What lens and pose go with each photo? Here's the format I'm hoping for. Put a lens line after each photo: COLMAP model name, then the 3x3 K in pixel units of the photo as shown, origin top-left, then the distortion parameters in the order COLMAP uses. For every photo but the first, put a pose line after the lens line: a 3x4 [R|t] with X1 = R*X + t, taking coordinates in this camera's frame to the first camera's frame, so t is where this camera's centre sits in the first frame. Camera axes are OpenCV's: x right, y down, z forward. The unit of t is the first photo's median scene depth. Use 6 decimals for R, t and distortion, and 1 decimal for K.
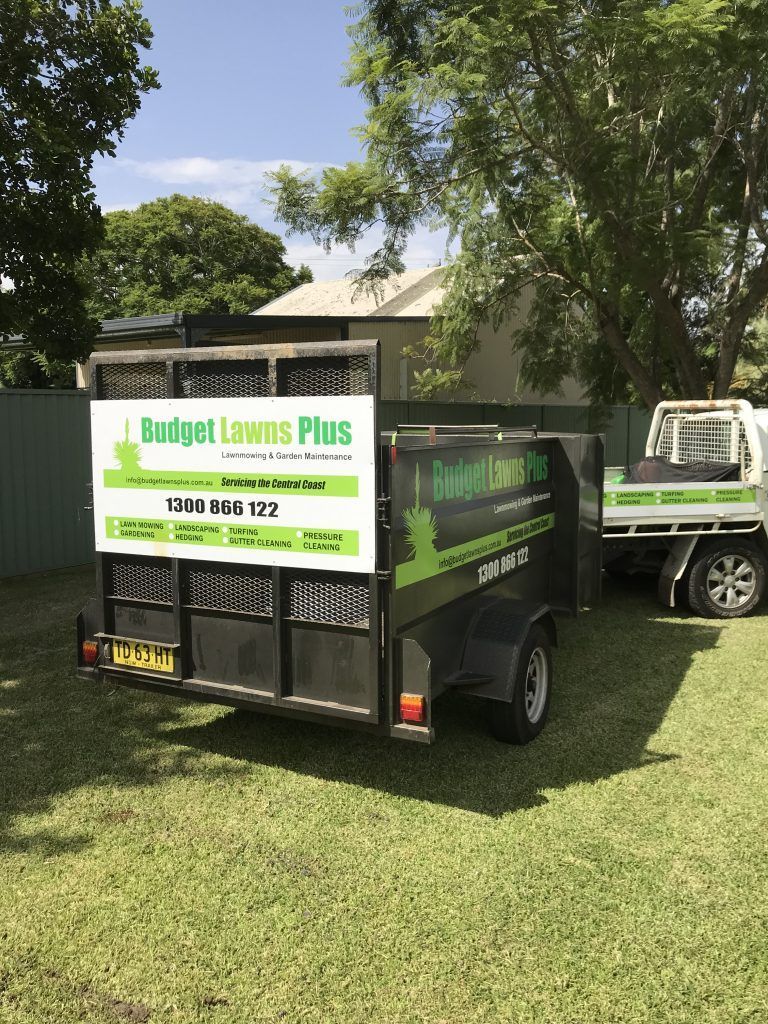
lens RADIAL K [[805.6, 0, 383.0], [0, 805.6, 510.3], [0, 0, 1]] dist [0.004108, -0.000513]
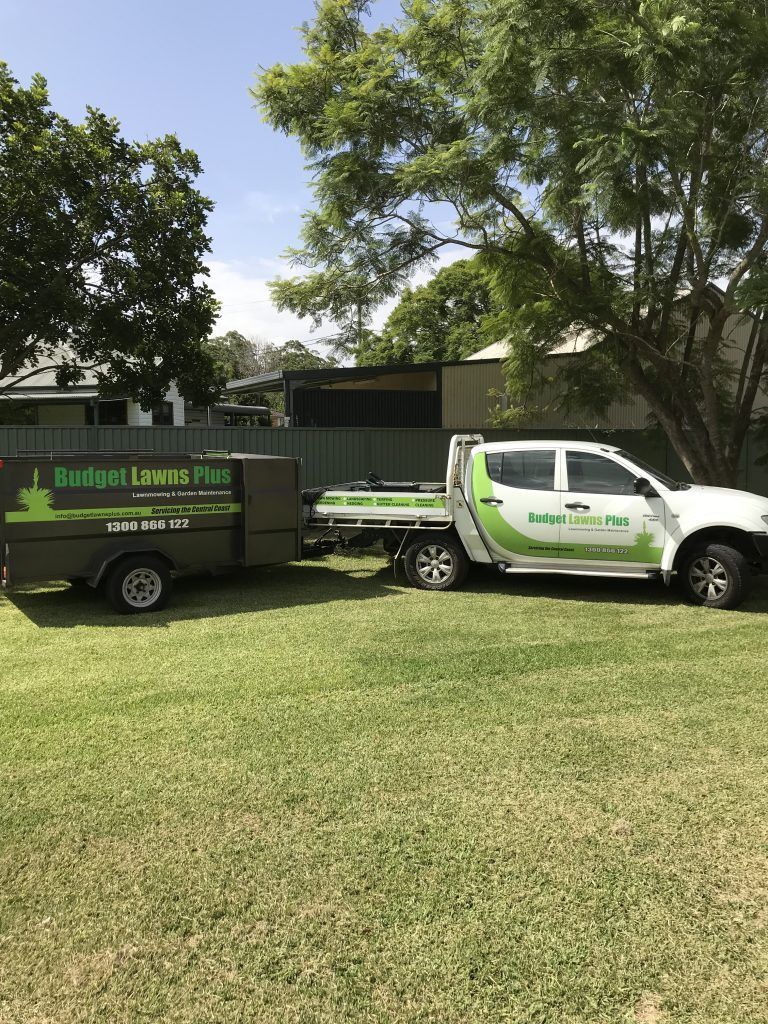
lens RADIAL K [[805.6, 0, 385.8], [0, 805.6, 512.6], [0, 0, 1]] dist [0.004108, -0.000513]
pose [[0.875772, 0.047381, -0.480395, 1.030392], [-0.055087, 0.998480, -0.001945, 0.006258], [0.479572, 0.028166, 0.877050, -0.274190]]
